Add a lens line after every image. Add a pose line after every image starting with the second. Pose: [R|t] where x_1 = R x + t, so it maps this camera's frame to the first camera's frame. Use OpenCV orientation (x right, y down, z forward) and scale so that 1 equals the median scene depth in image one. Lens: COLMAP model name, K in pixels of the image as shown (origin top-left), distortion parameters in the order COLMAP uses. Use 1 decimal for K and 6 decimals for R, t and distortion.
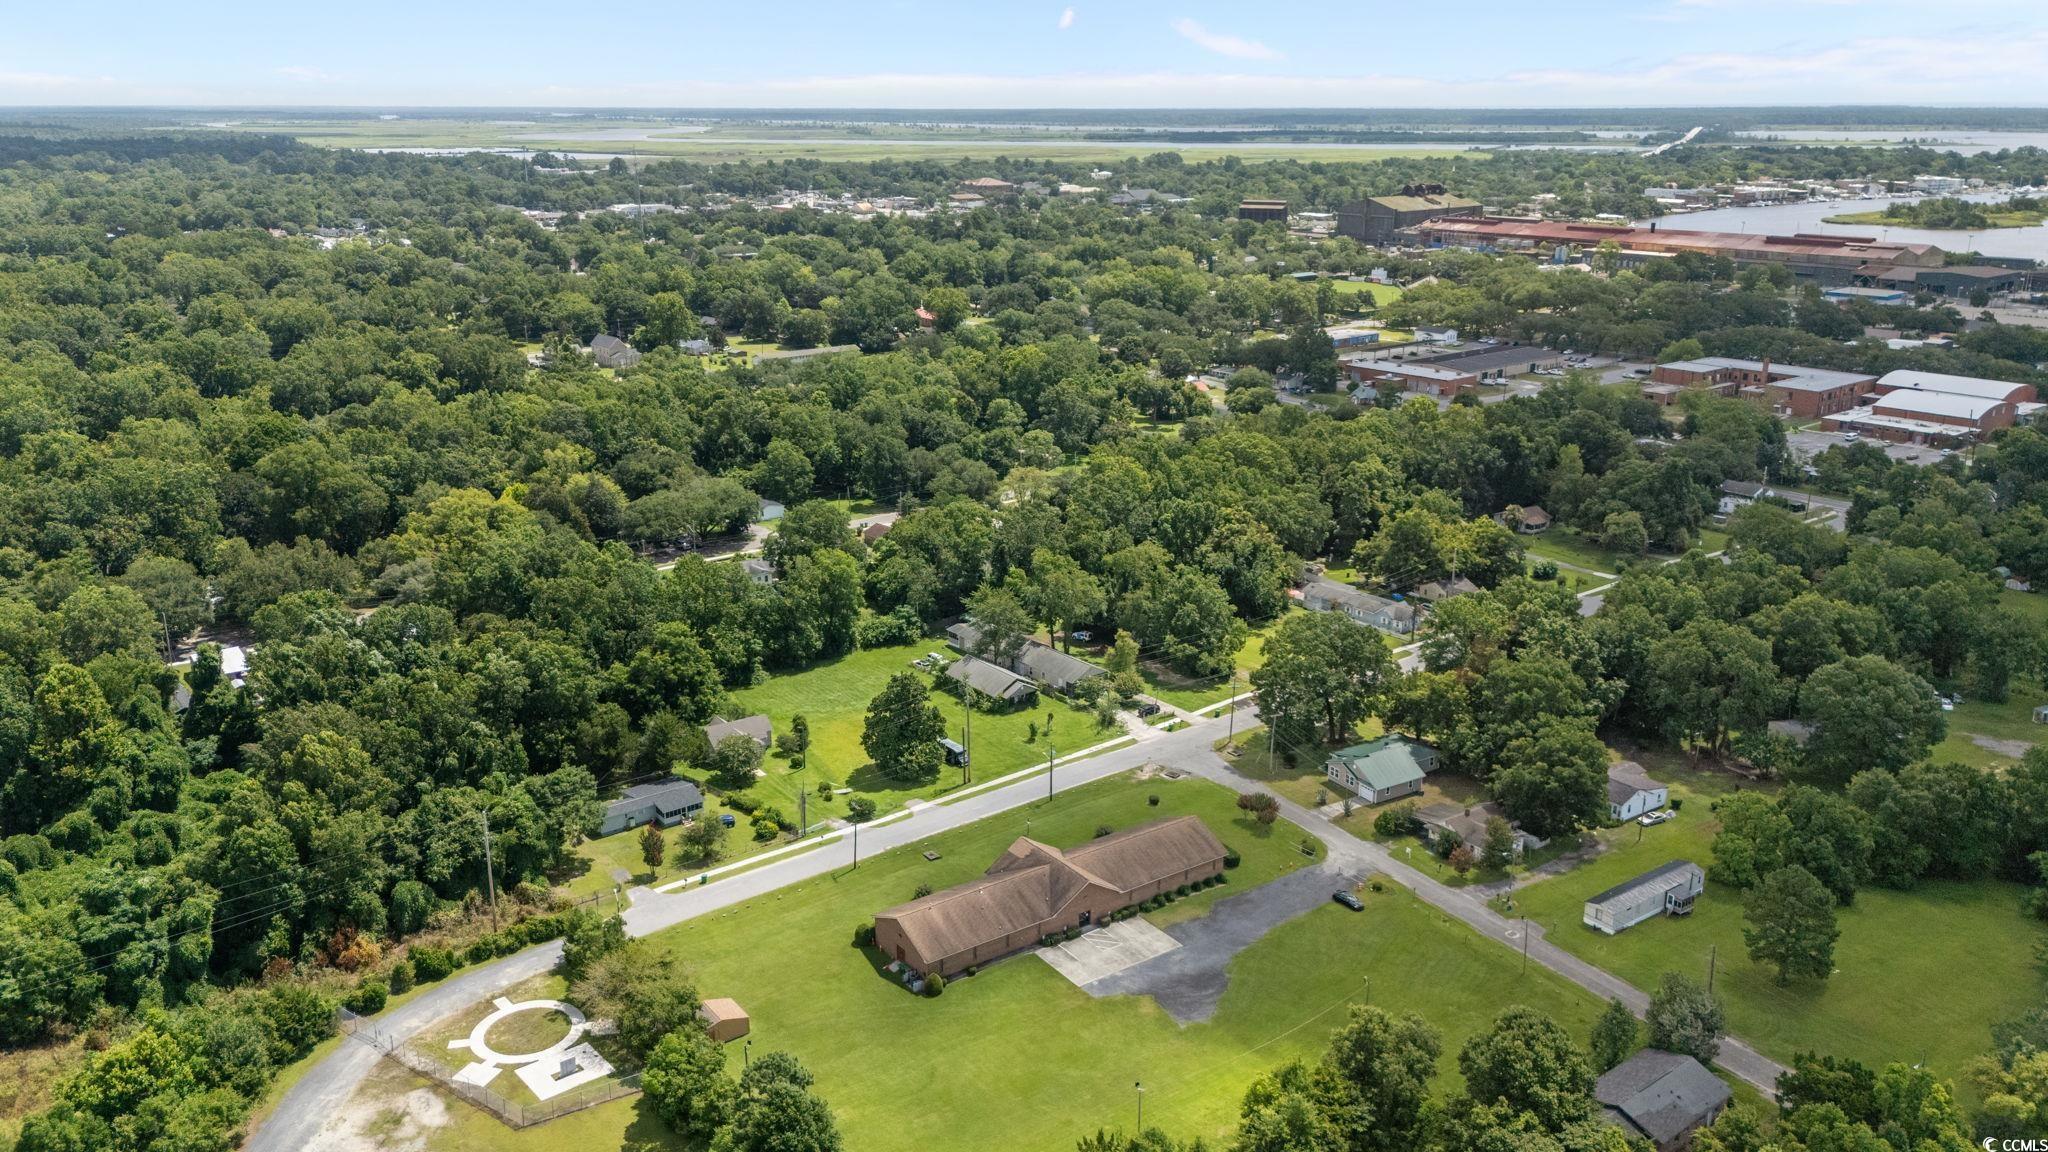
lens RADIAL K [[1519.5, 0, 1024.0], [0, 1519.5, 576.0], [0, 0, 1]] dist [0.076829, -0.098794]
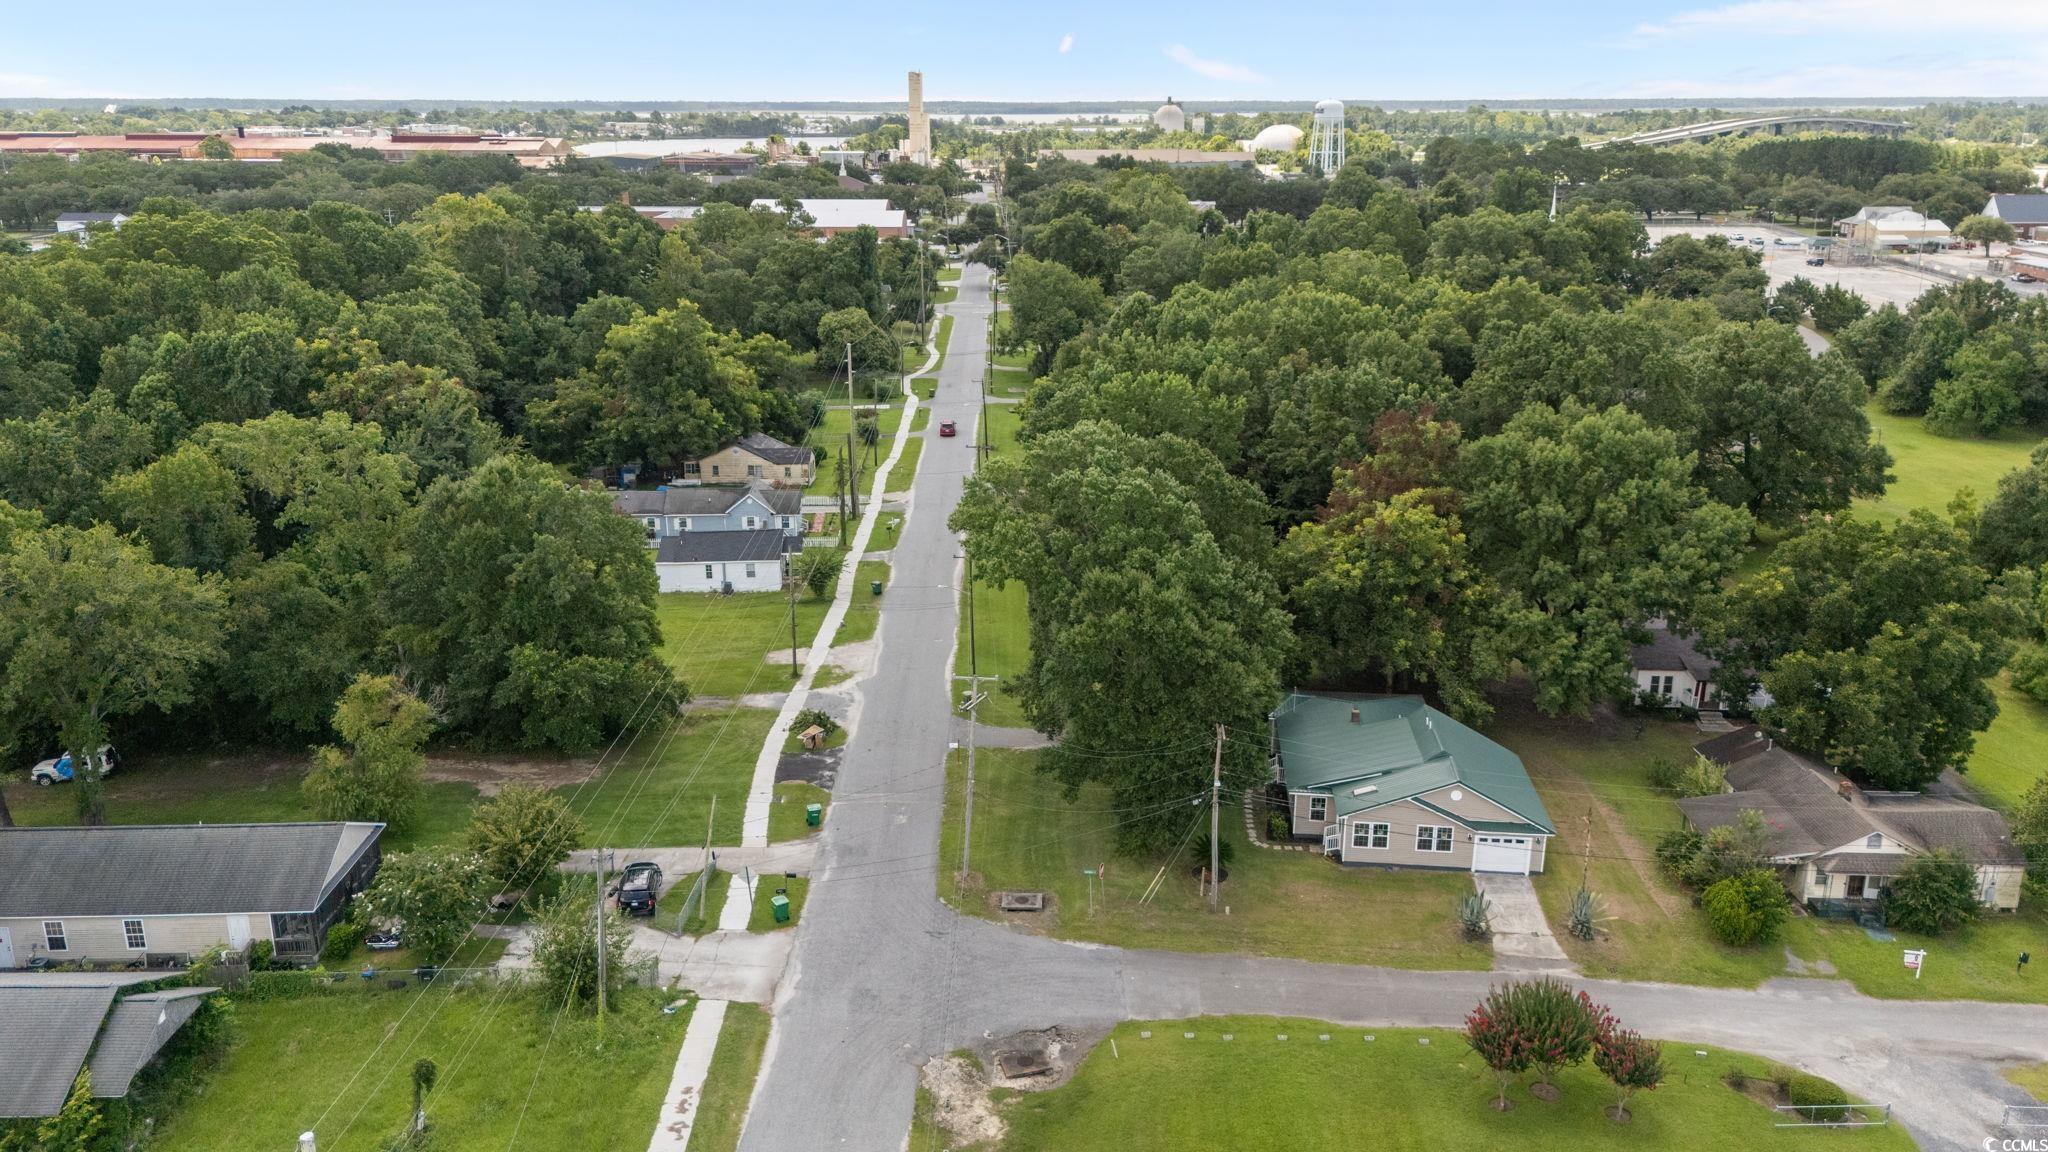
lens RADIAL K [[1519.5, 0, 1024.0], [0, 1519.5, 576.0], [0, 0, 1]] dist [0.076829, -0.098794]
pose [[0.617619, -0.235181, 0.750491, -0.027125], [0.231021, 0.966397, 0.112721, 0.003618], [-0.751782, 0.103761, 0.651197, 0.236565]]
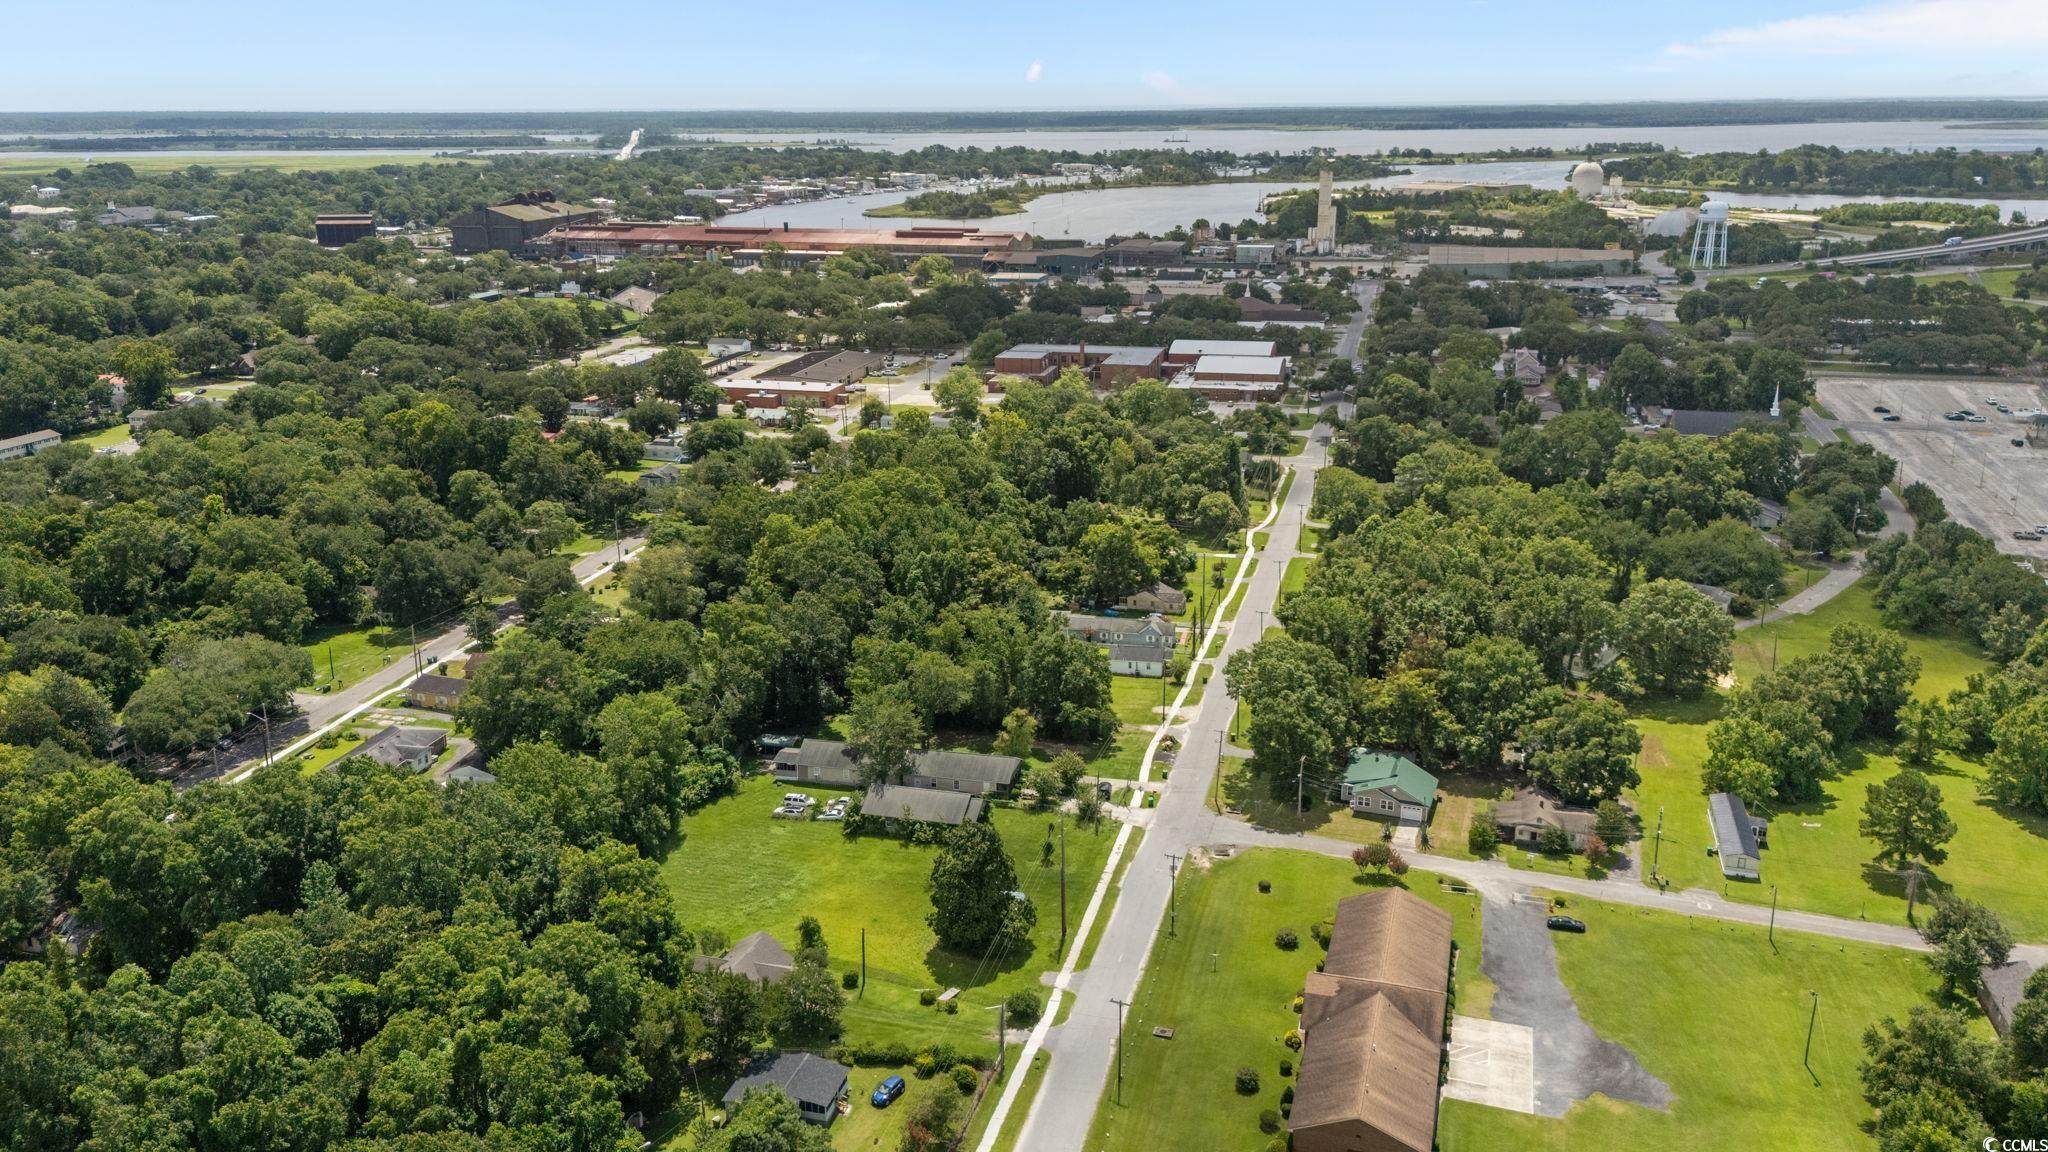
lens RADIAL K [[1519.5, 0, 1024.0], [0, 1519.5, 576.0], [0, 0, 1]] dist [0.076829, -0.098794]
pose [[0.804493, -0.180194, 0.565969, -0.139668], [0.181588, 0.981864, 0.054491, -0.029471], [-0.565523, 0.058935, 0.822624, 0.092483]]
